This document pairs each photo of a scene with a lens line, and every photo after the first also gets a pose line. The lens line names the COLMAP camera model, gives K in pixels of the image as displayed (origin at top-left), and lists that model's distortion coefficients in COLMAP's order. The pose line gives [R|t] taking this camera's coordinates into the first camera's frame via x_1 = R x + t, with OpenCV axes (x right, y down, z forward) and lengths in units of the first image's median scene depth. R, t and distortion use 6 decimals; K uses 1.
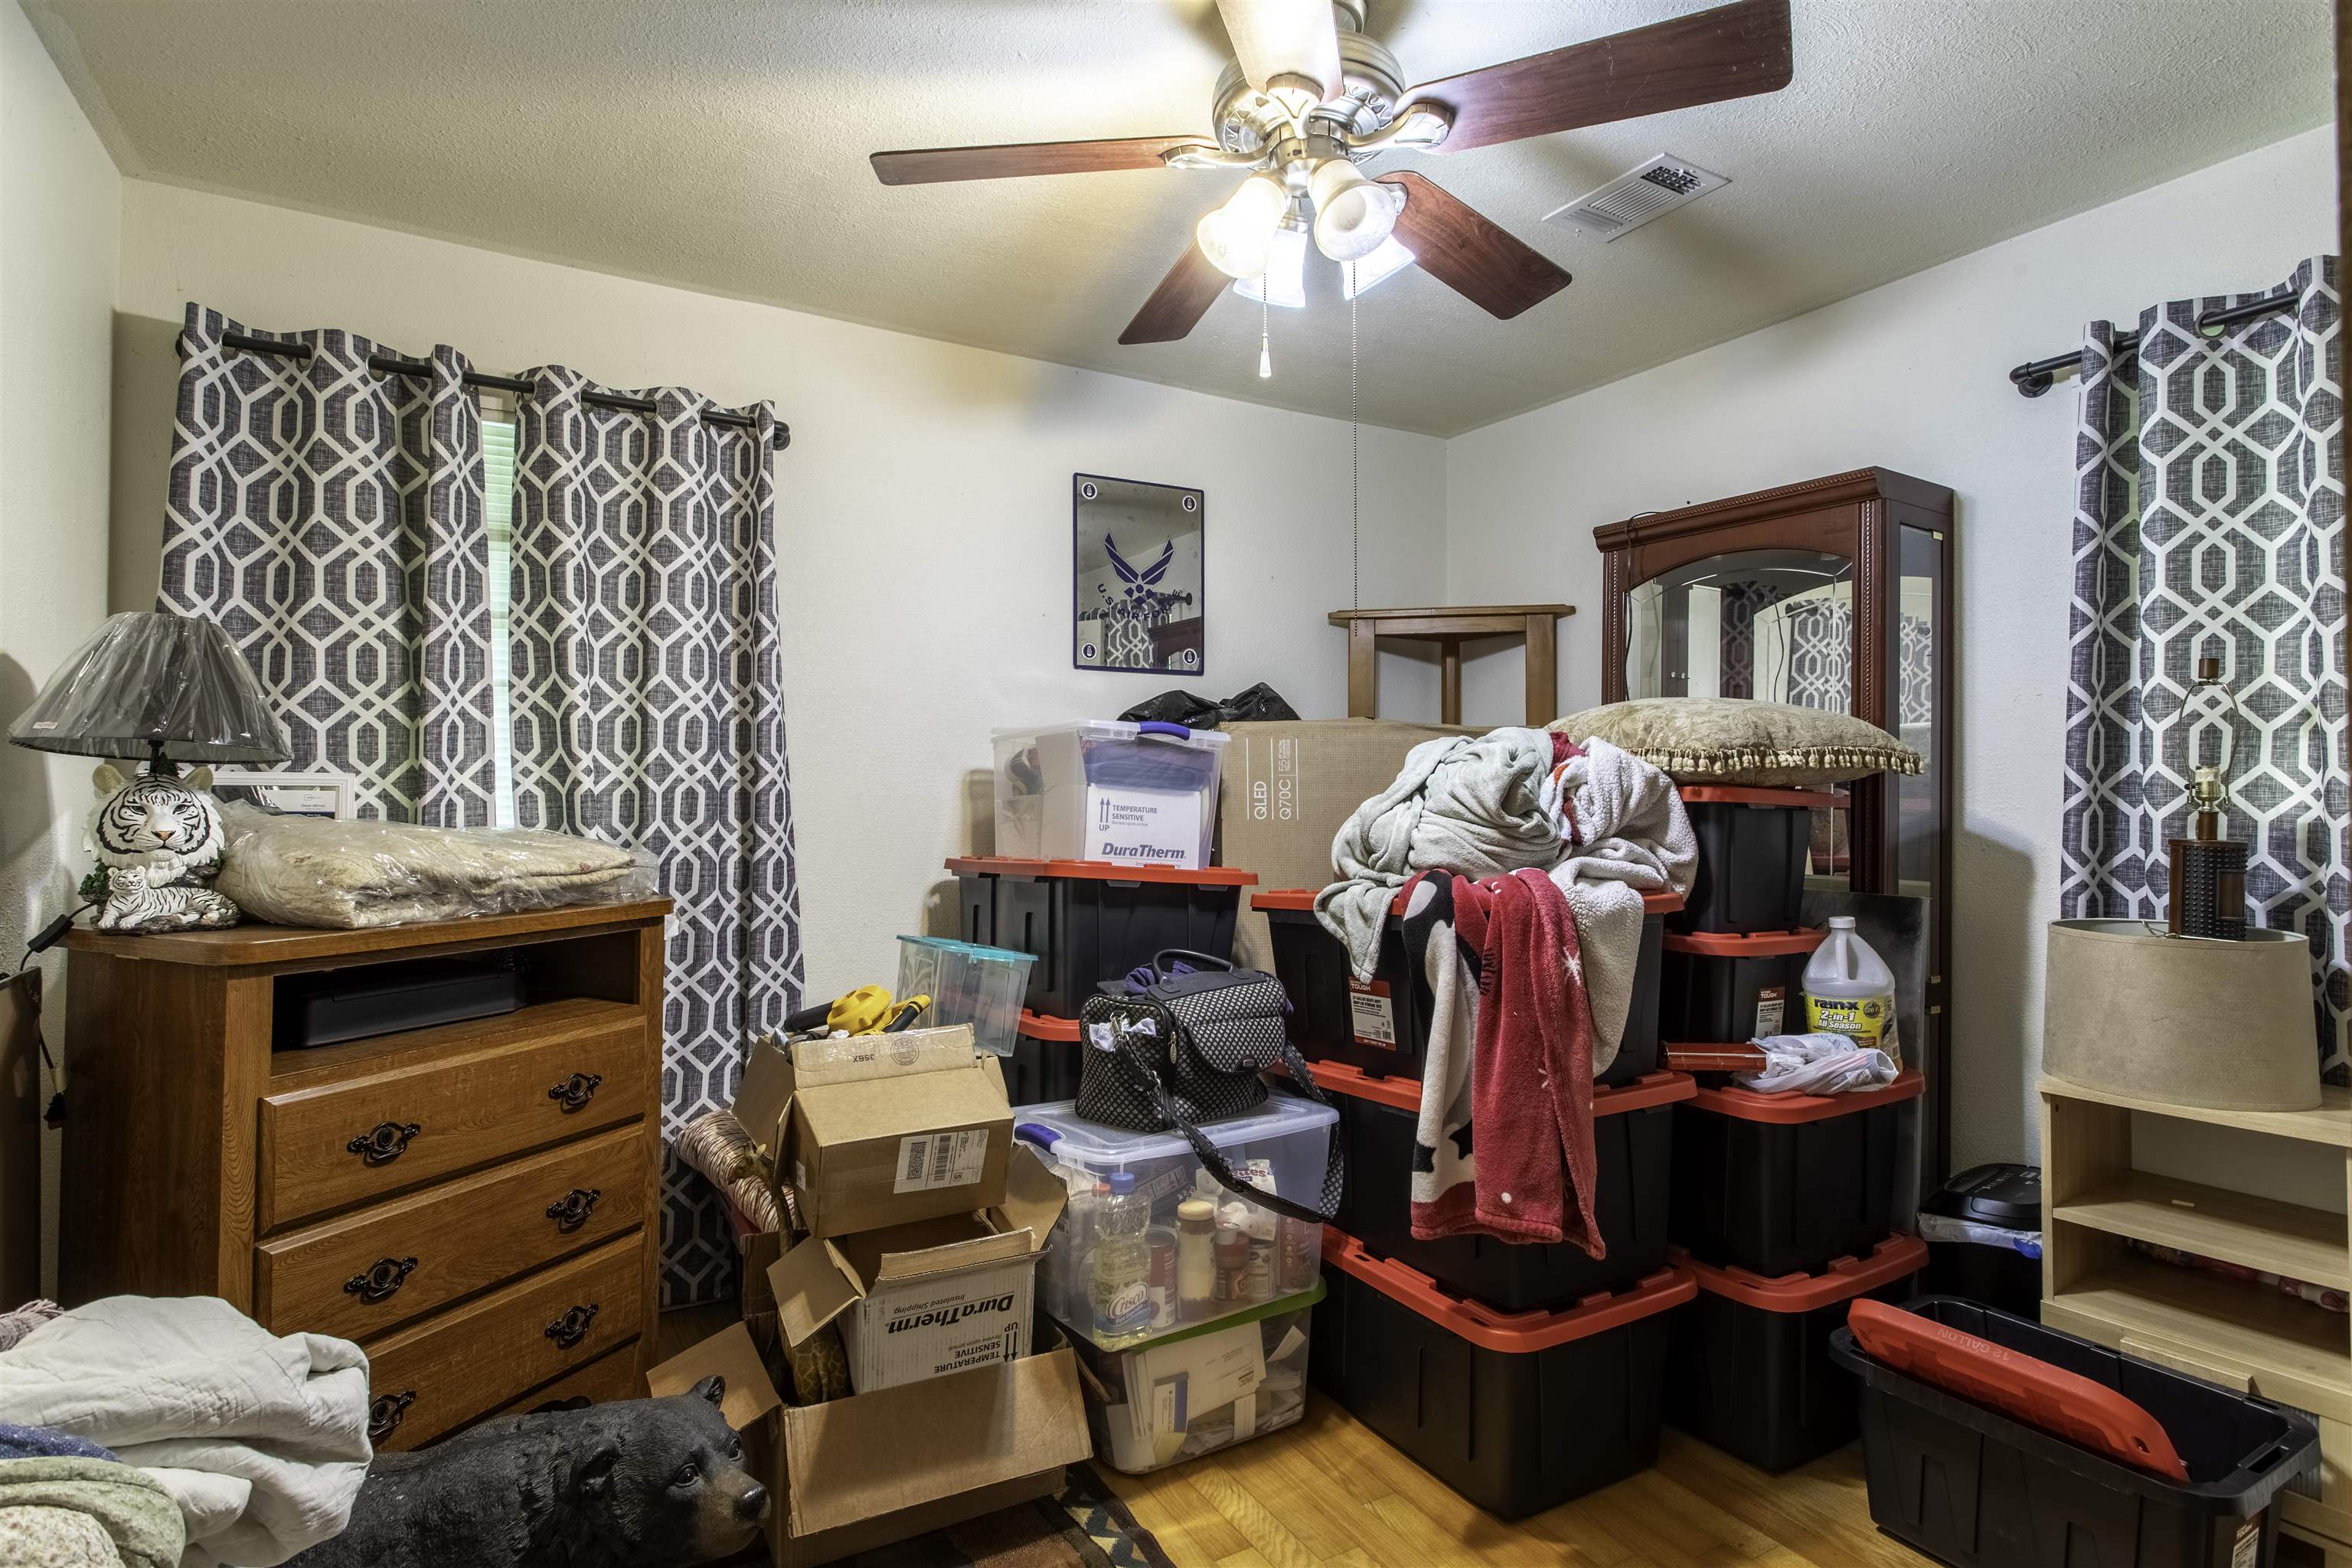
lens RADIAL K [[1200.5, 0, 1159.9], [0, 1200.5, 770.8], [0, 0, 1]] dist [-0.025385, 0.015738]
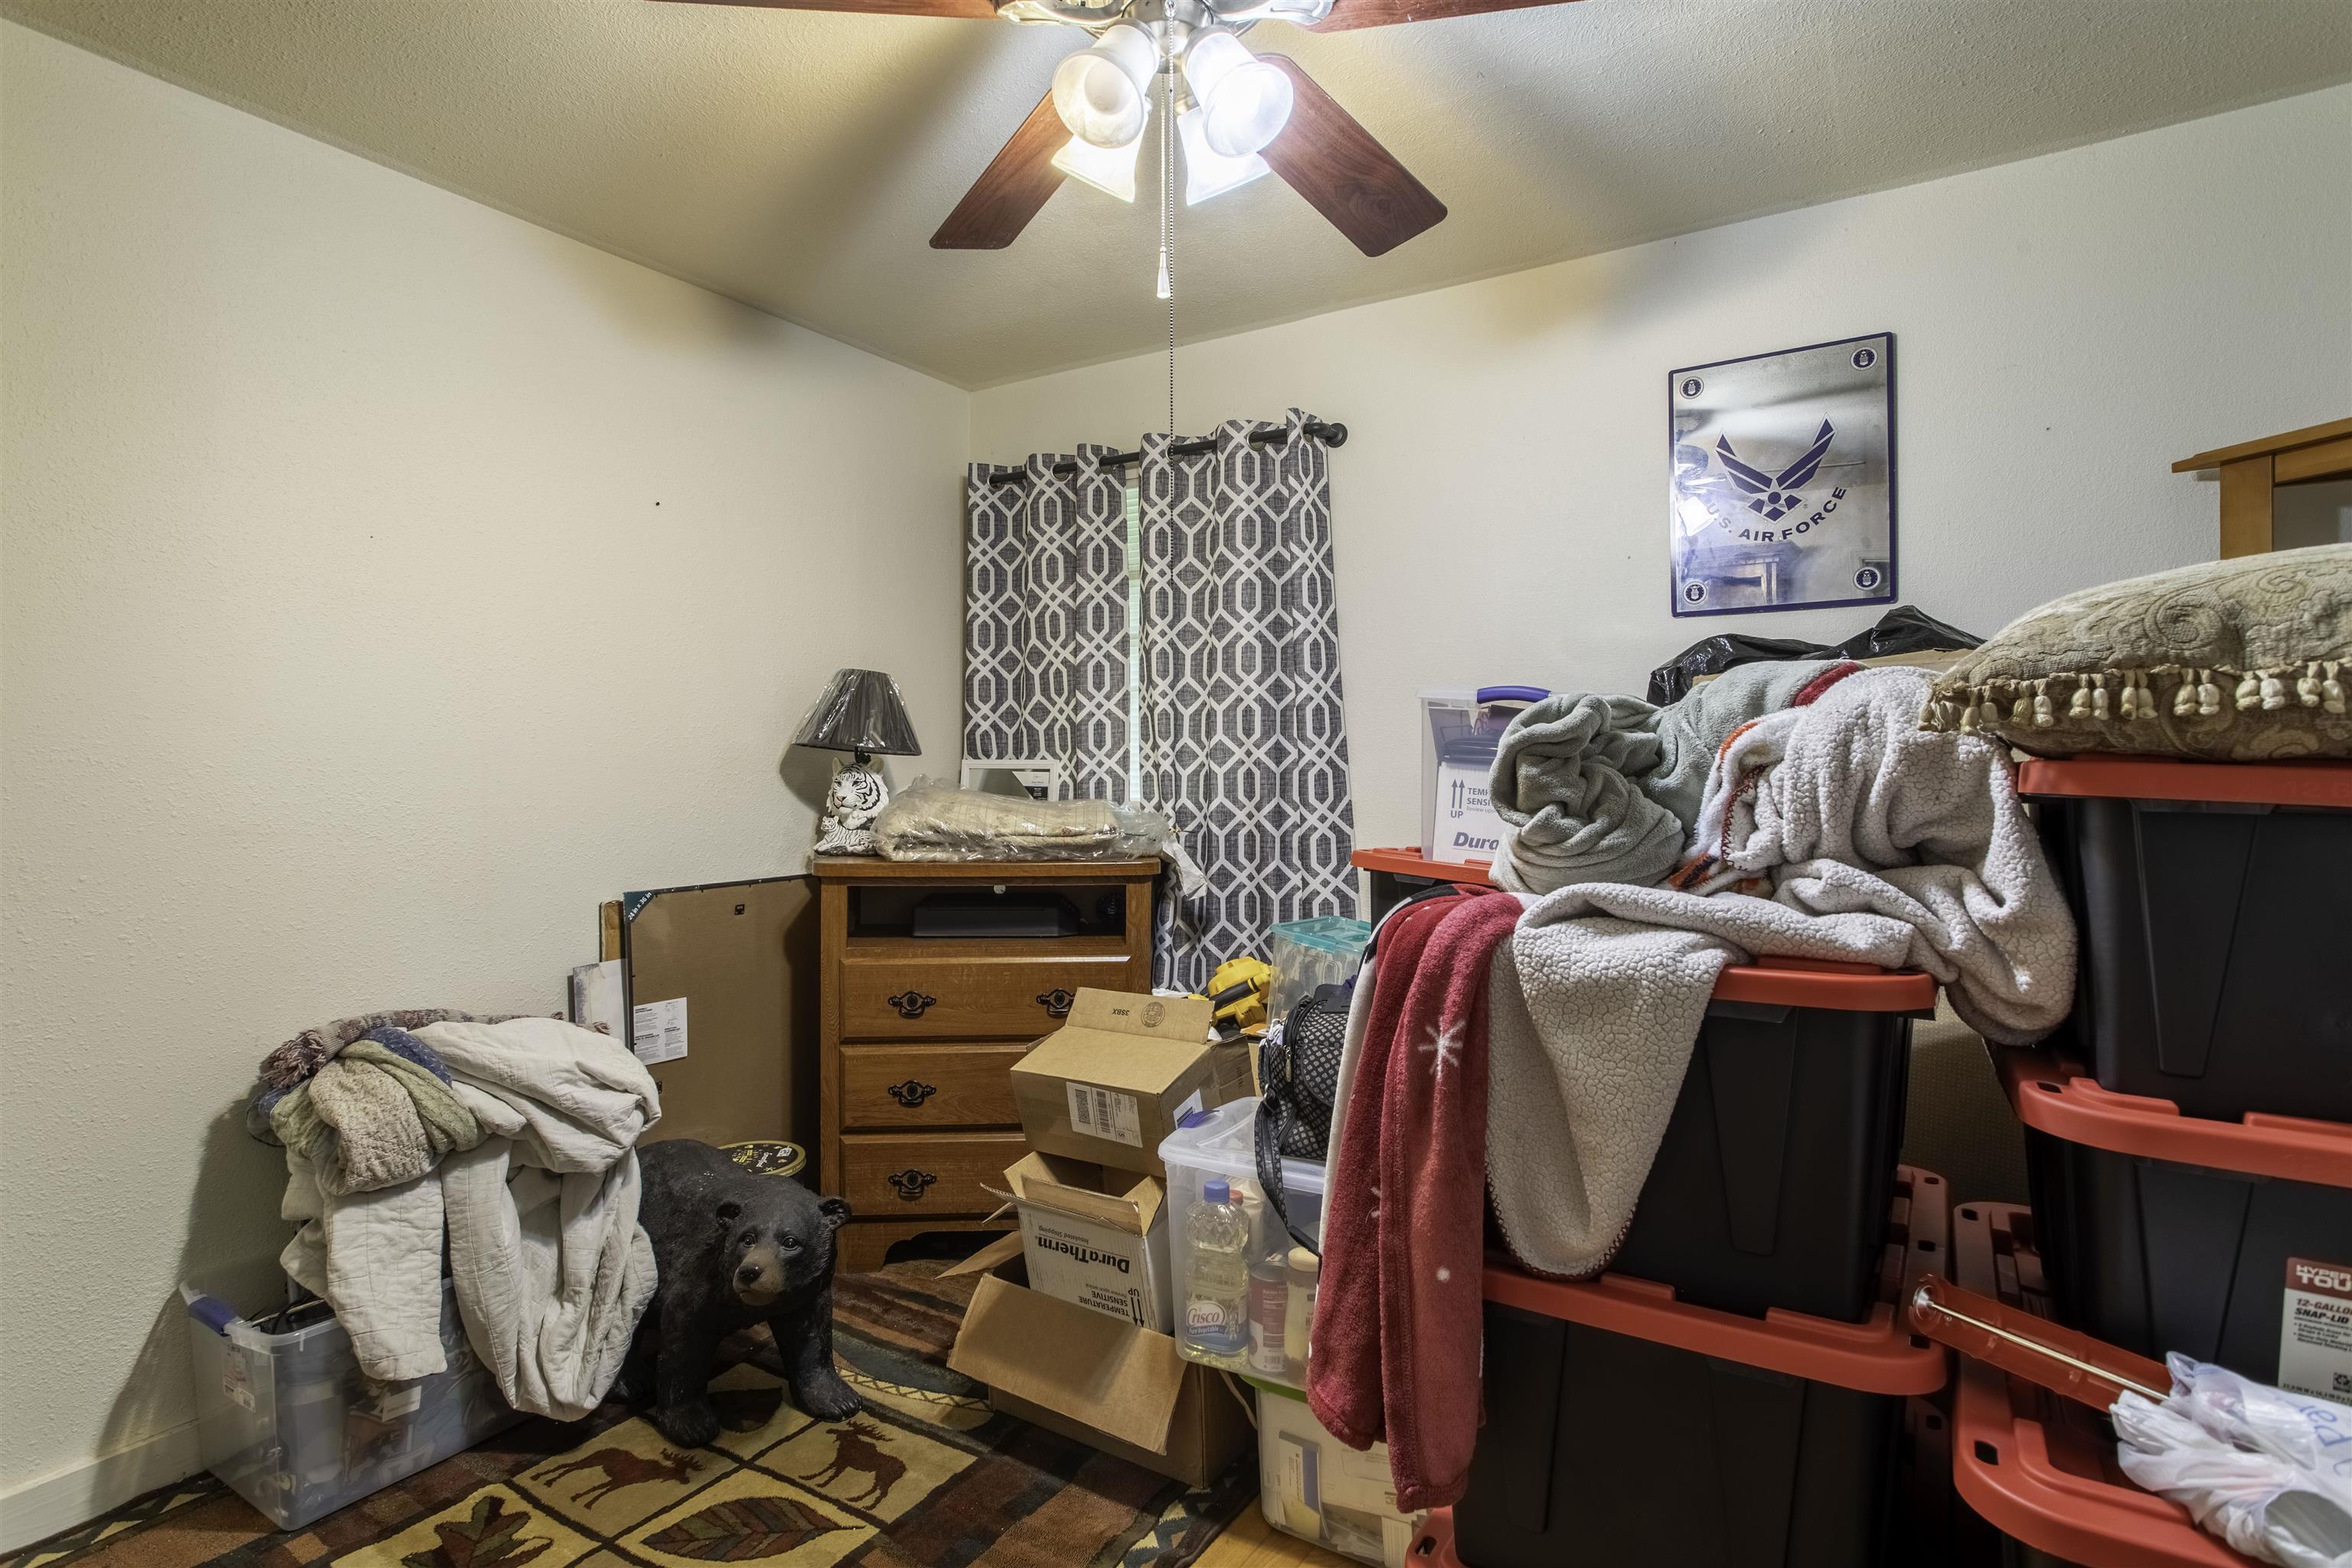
lens RADIAL K [[1200.5, 0, 1159.9], [0, 1200.5, 770.8], [0, 0, 1]] dist [-0.025385, 0.015738]
pose [[0.450420, -0.001407, -0.892816, 0.699854], [0.017067, 0.999830, 0.007034, 0.007499], [0.892654, -0.018406, 0.450367, 0.488346]]
